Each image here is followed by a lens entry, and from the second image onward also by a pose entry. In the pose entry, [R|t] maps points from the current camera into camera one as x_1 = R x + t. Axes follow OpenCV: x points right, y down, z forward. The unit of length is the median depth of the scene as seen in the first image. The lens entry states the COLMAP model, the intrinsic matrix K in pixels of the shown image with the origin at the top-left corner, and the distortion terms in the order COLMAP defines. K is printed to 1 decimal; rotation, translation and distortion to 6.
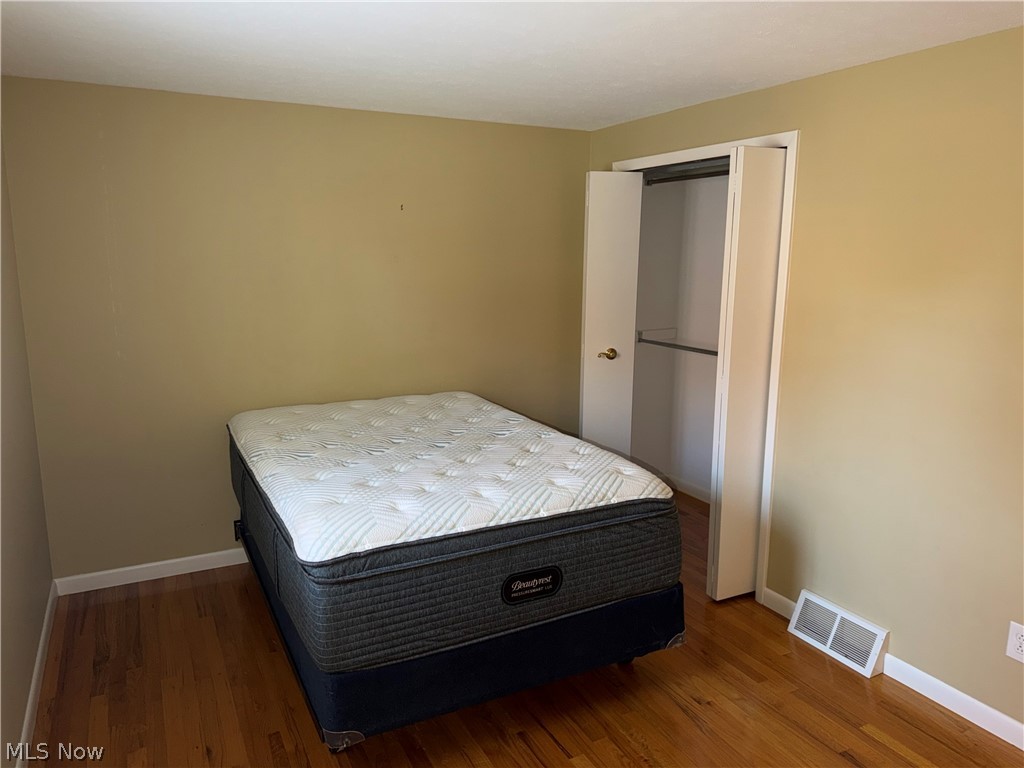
lens RADIAL K [[723.0, 0, 512.4], [0, 723.0, 387.5], [0, 0, 1]] dist [0.044139, -0.054152]
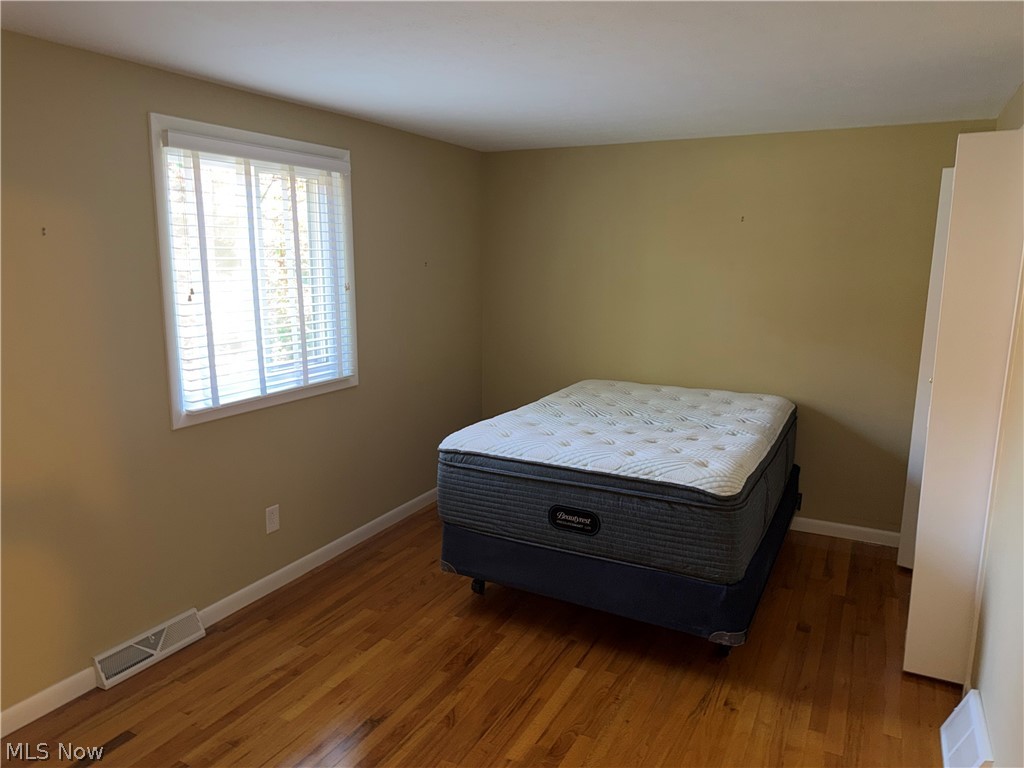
lens RADIAL K [[723.0, 0, 510.7], [0, 723.0, 380.6], [0, 0, 1]] dist [0.044139, -0.054152]
pose [[0.566824, 0.137991, -0.812200, 0.948371], [-0.159280, 0.985627, 0.056297, -0.023892], [0.808295, 0.097457, 0.580656, 0.140832]]
